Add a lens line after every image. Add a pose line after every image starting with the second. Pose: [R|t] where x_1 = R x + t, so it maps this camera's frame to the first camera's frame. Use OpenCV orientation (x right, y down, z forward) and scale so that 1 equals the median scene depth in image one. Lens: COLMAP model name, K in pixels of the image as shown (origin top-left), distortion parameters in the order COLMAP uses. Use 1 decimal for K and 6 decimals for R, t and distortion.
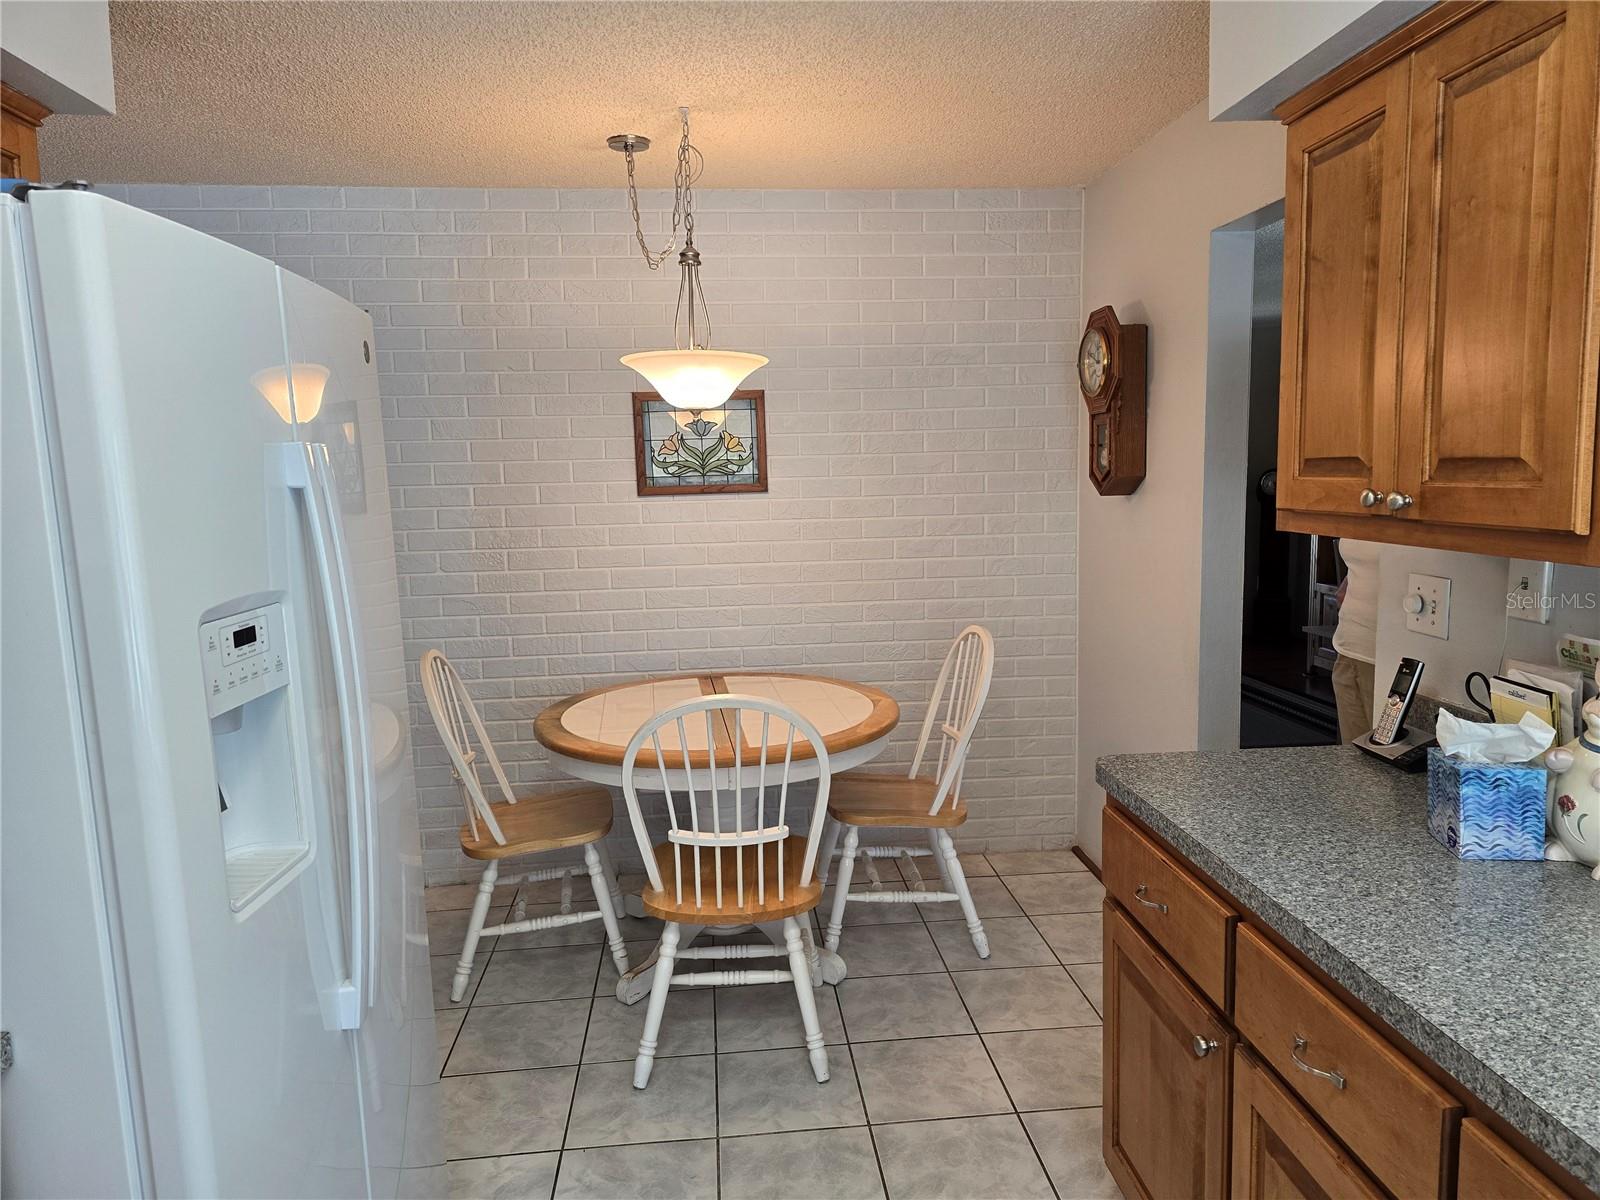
lens RADIAL K [[1082.6, 0, 801.8], [0, 1082.6, 606.5], [0, 0, 1]] dist [0.066540, -0.059409]
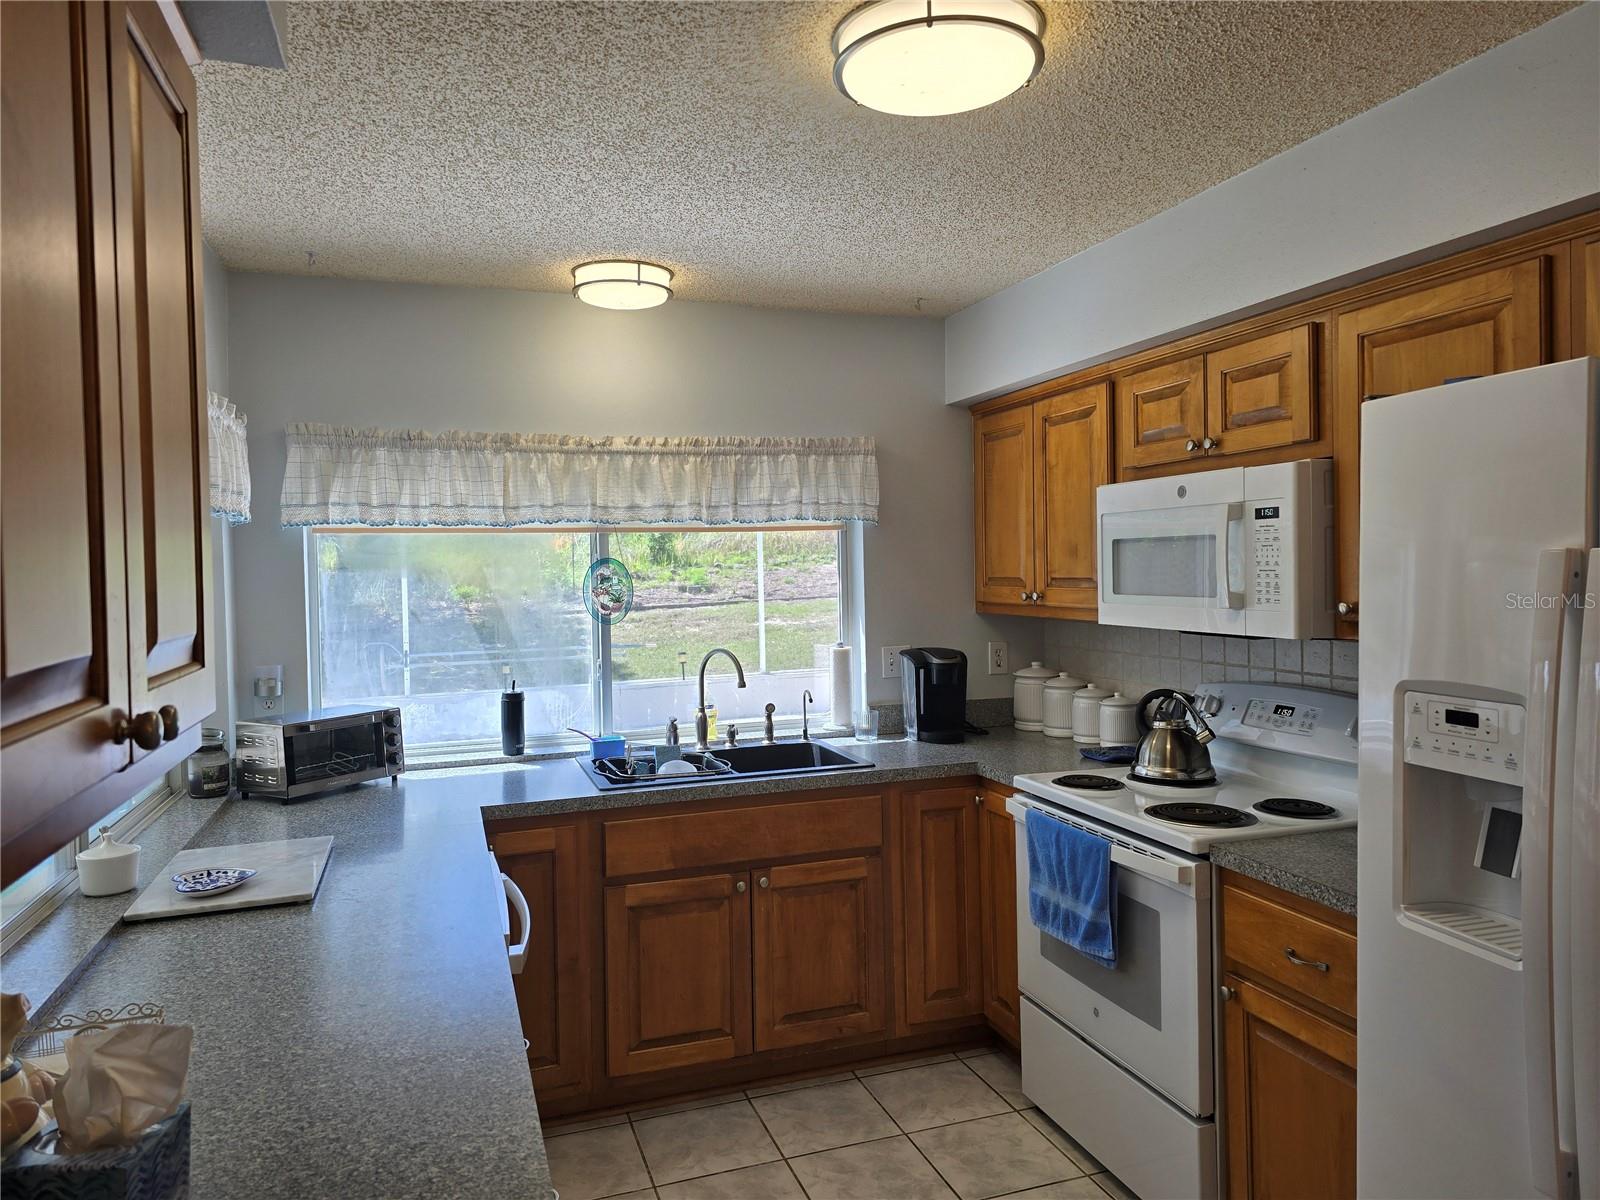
lens RADIAL K [[1082.6, 0, 808.4], [0, 1082.6, 589.0], [0, 0, 1]] dist [0.066540, -0.059409]
pose [[-0.967880, 0.046624, -0.247051, 0.180242], [0.008504, 0.988163, 0.153171, -0.118847], [0.251268, 0.146151, -0.956820, 0.780891]]
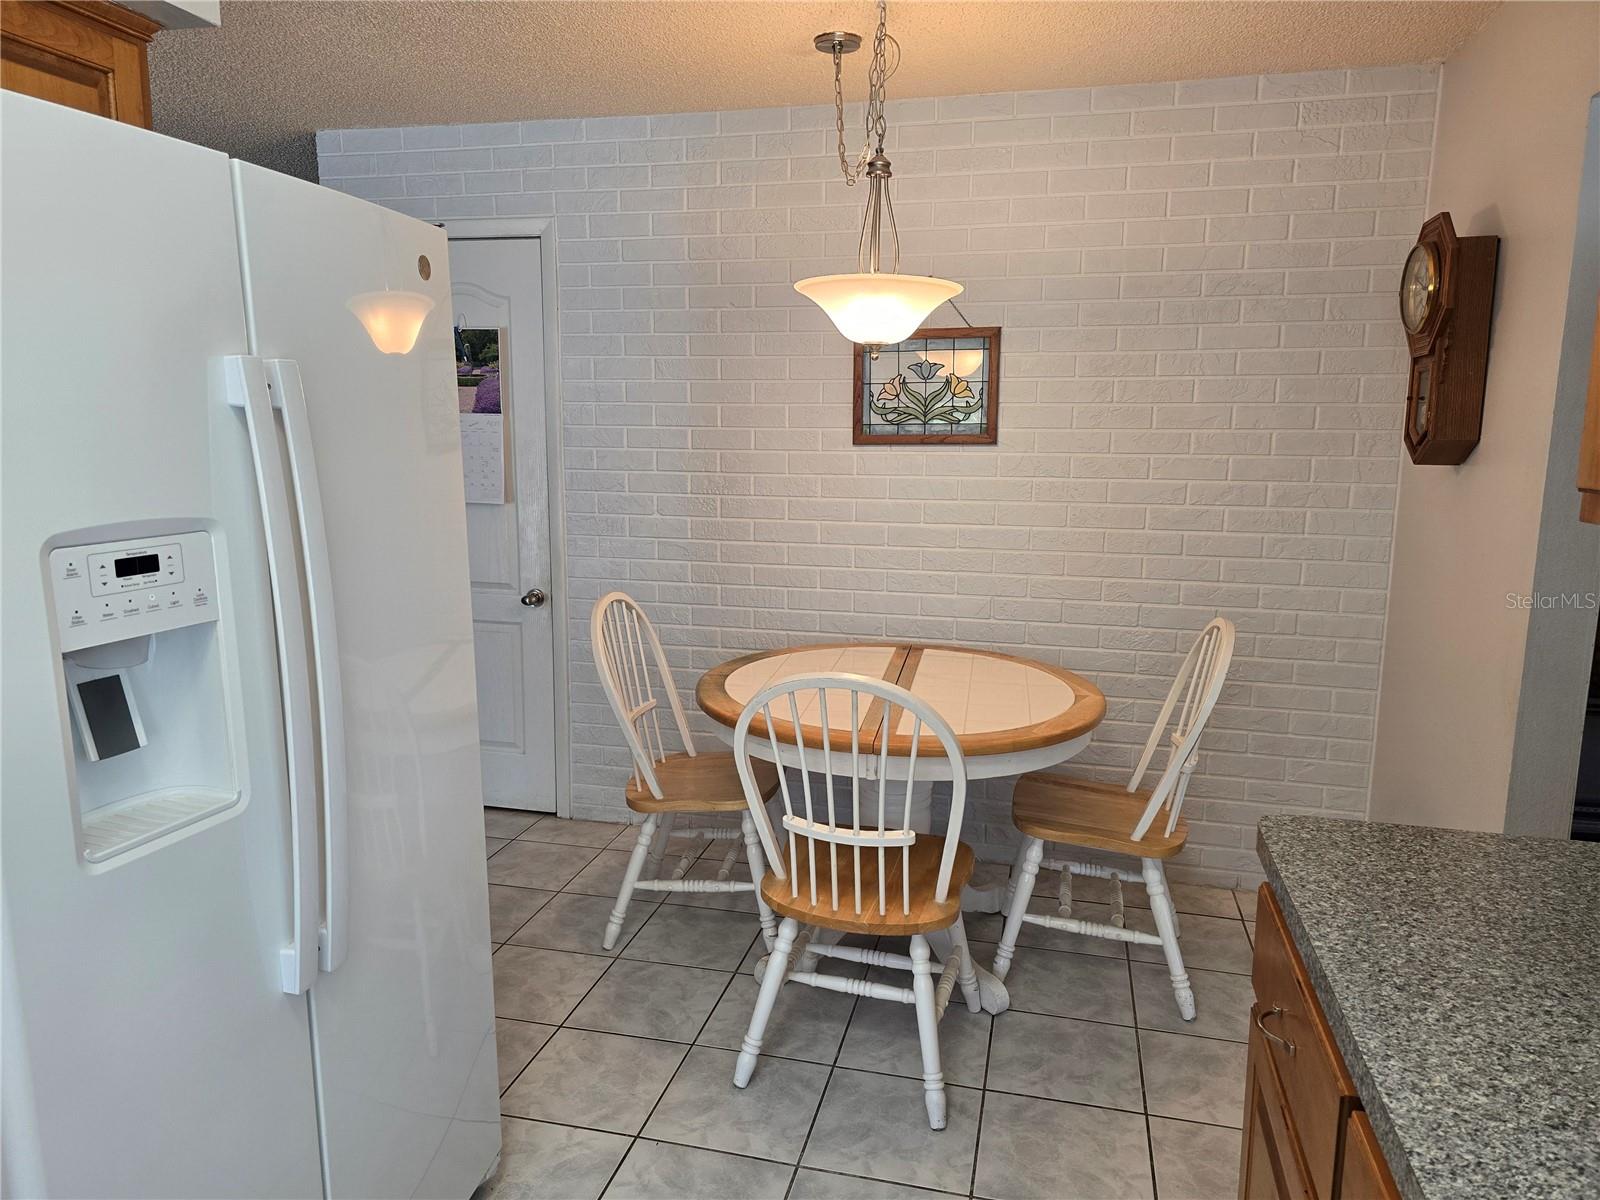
lens RADIAL K [[1082.6, 0, 788.4], [0, 1082.6, 606.3], [0, 0, 1]] dist [0.066540, -0.059409]
pose [[0.942591, 0.086767, -0.322480, 0.123215], [-0.073566, 0.995885, 0.052925, -0.011150], [0.325745, -0.026163, 0.945095, 0.125409]]
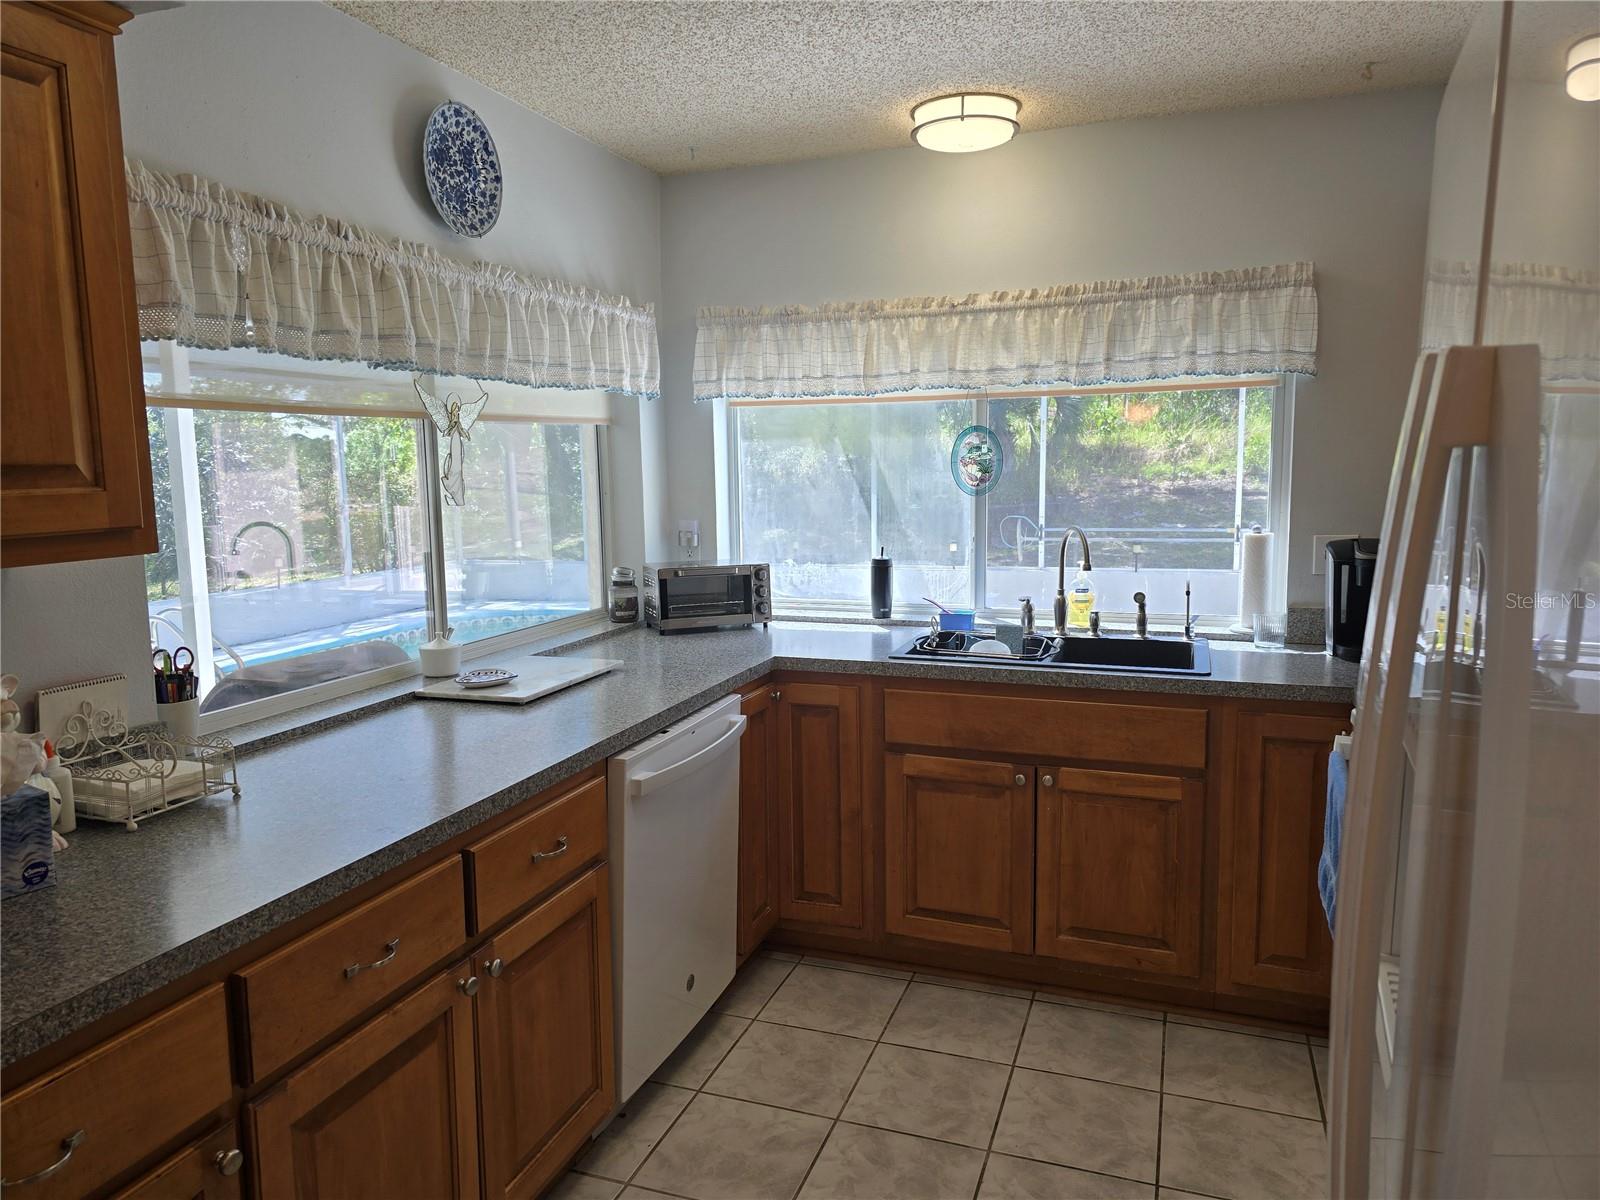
lens RADIAL K [[1082.6, 0, 802.4], [0, 1082.6, 594.2], [0, 0, 1]] dist [0.066540, -0.059409]
pose [[-0.905446, -0.016521, 0.424141, 0.031272], [0.089788, 0.969175, 0.229430, -0.103874], [-0.414857, 0.245819, -0.876052, 0.750416]]
